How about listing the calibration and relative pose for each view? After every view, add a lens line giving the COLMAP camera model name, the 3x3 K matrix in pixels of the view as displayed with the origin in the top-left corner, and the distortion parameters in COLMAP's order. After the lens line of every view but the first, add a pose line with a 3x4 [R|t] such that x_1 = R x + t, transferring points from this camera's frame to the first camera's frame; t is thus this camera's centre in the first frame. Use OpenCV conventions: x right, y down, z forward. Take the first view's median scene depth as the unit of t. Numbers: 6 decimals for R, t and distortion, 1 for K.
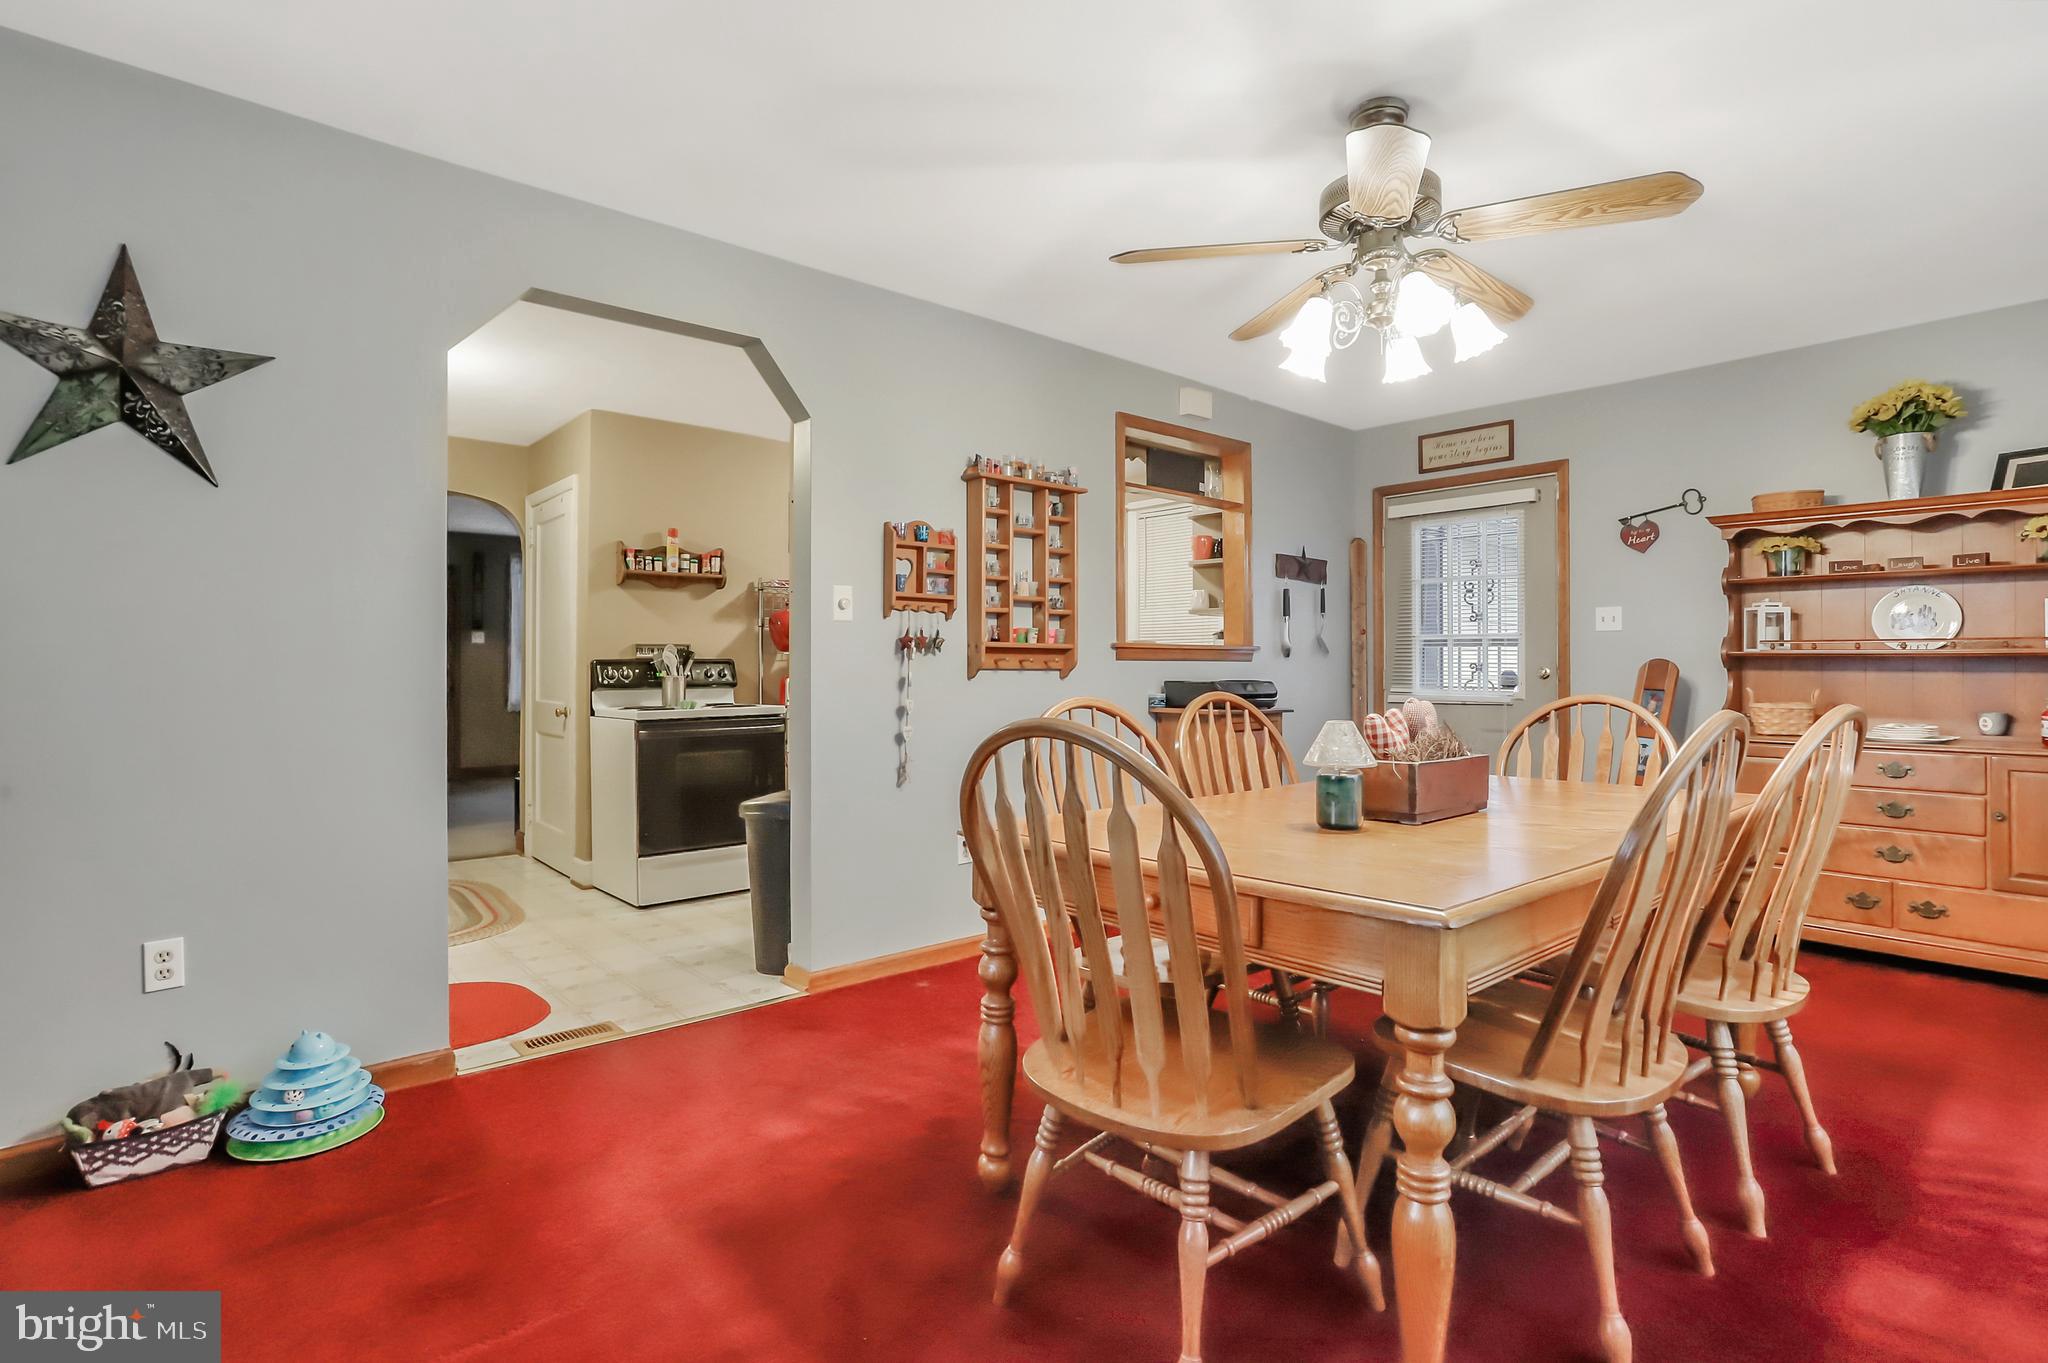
lens RADIAL K [[1023.1, 0, 1017.7], [0, 1023.1, 674.2], [0, 0, 1]] dist [-0.014251, 0.012146]
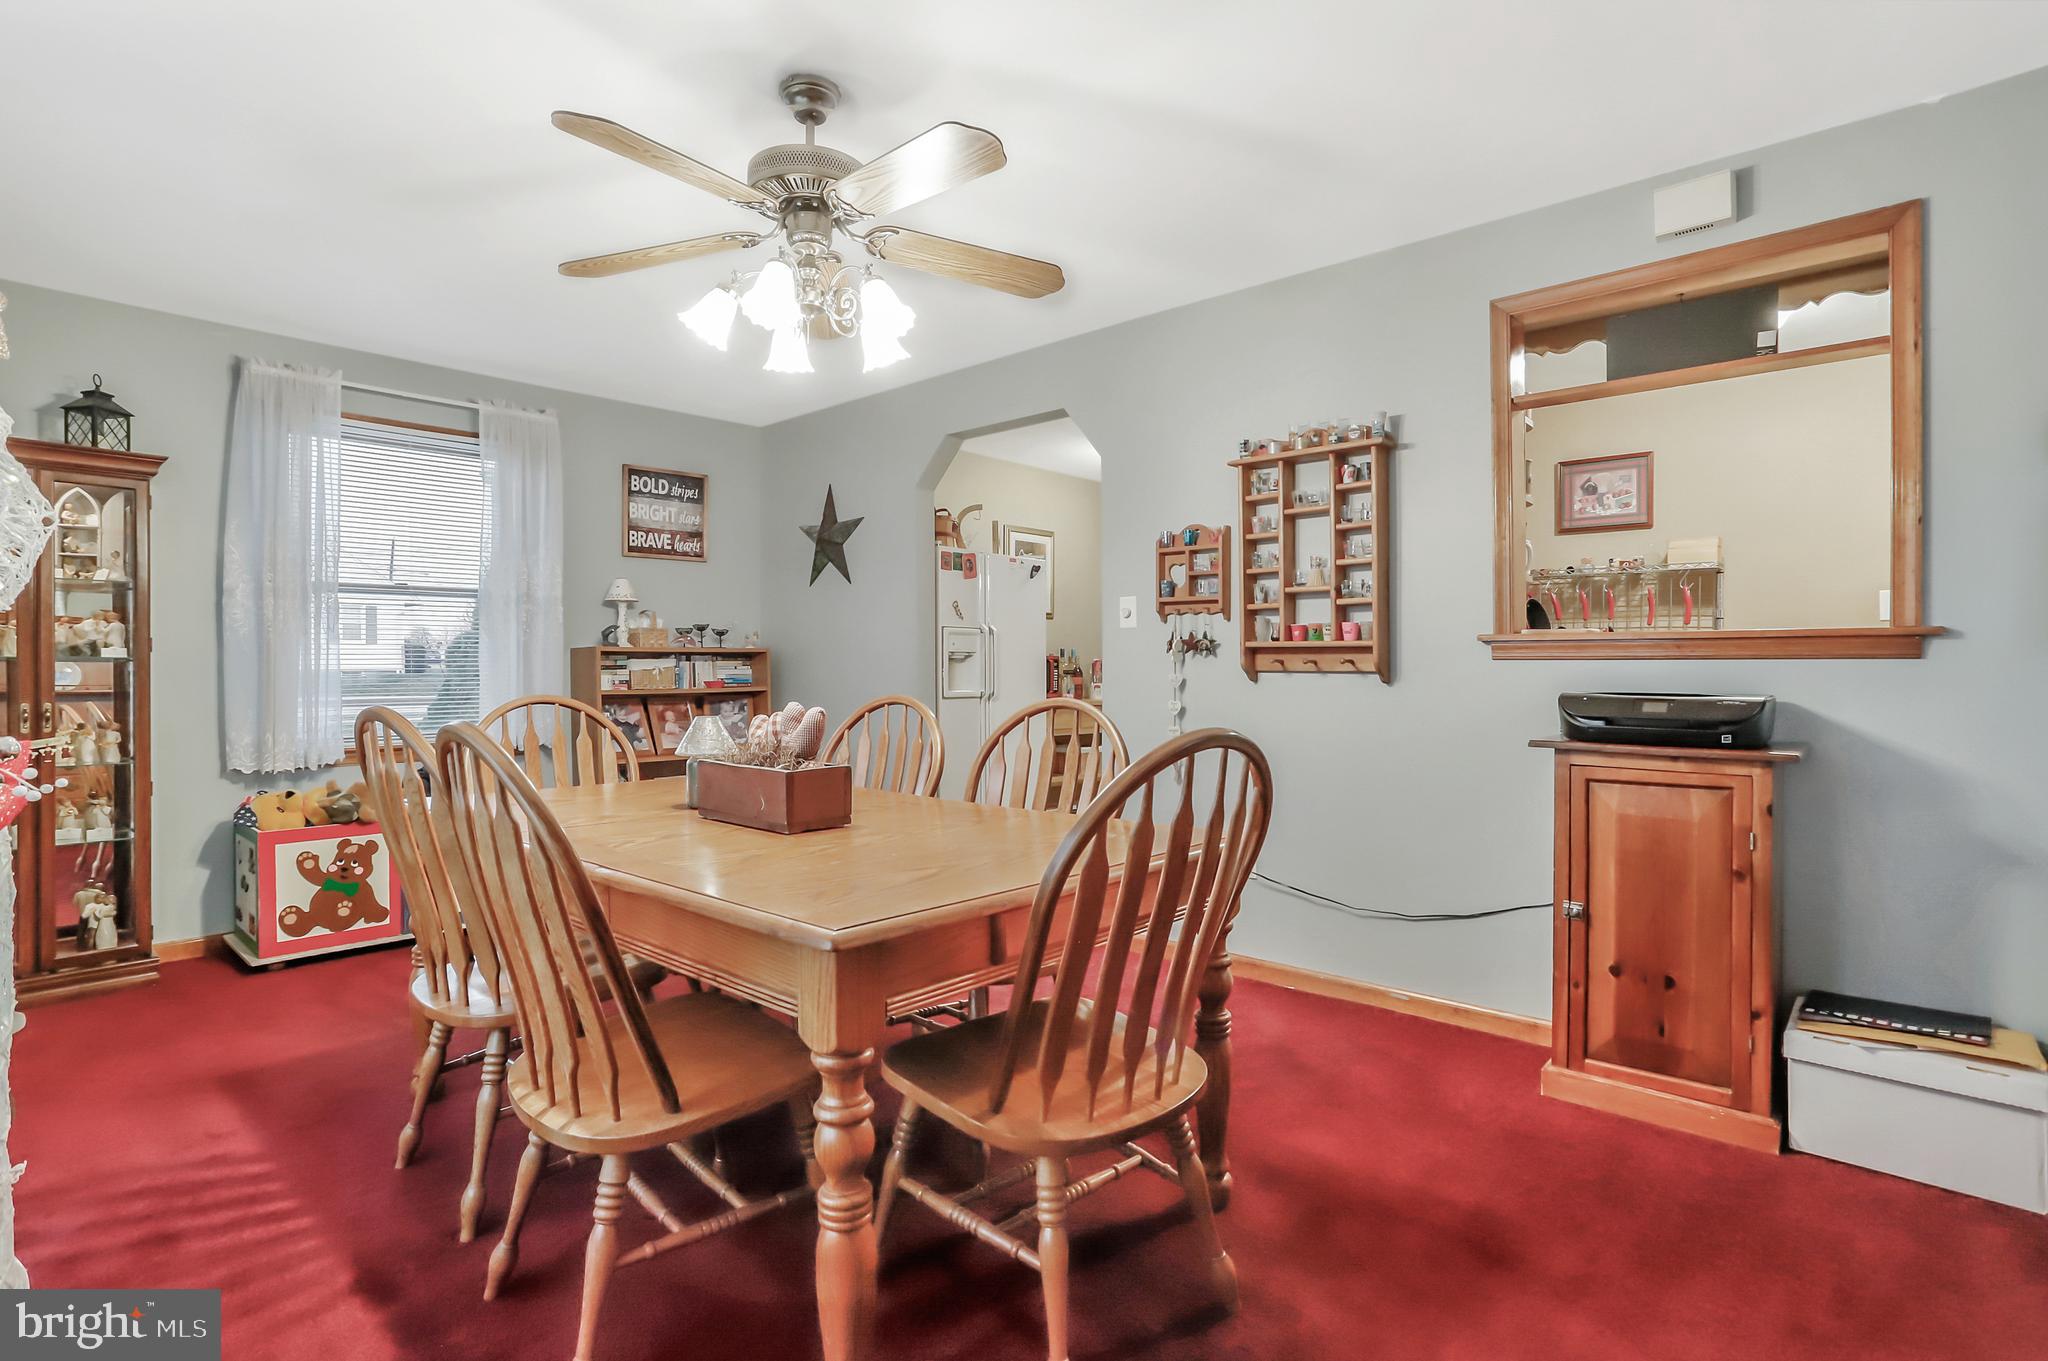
lens RADIAL K [[1023.1, 0, 1017.0], [0, 1023.1, 673.0], [0, 0, 1]] dist [-0.014251, 0.012146]
pose [[0.088473, 0.002816, -0.996075, 0.678409], [-0.015687, 0.999876, 0.001434, -0.001455], [0.995955, 0.015499, 0.088506, 0.559245]]
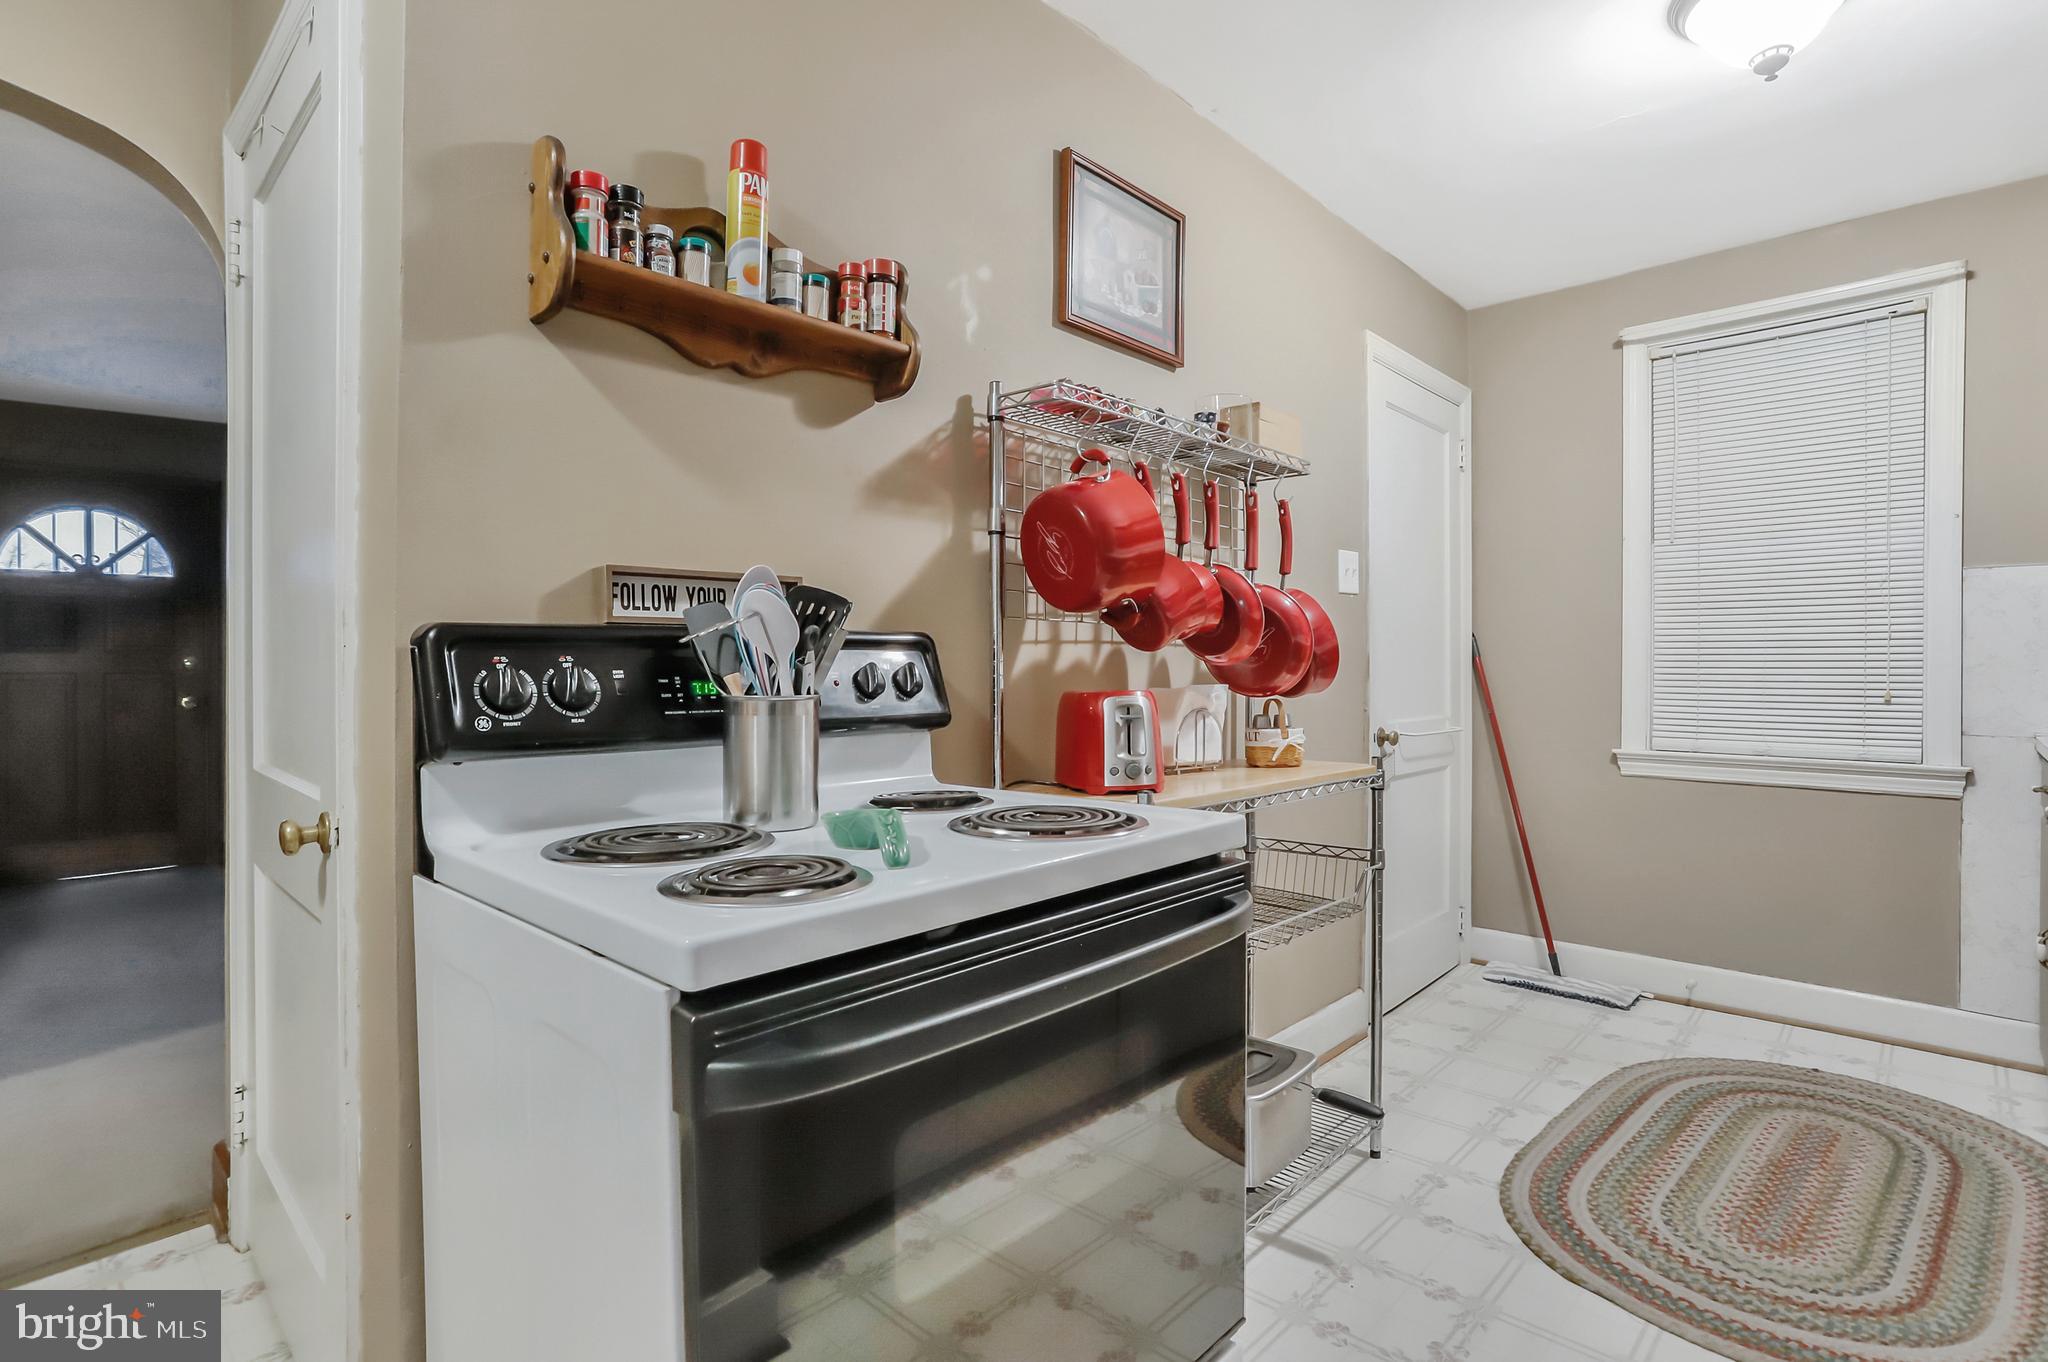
lens RADIAL K [[1023.1, 0, 1019.8], [0, 1023.1, 672.2], [0, 0, 1]] dist [-0.014251, 0.012146]
pose [[0.995142, -0.004325, 0.098356, -0.308138], [0.005306, 0.999939, -0.009710, -0.000735], [-0.098308, 0.010184, 0.995104, 0.764256]]
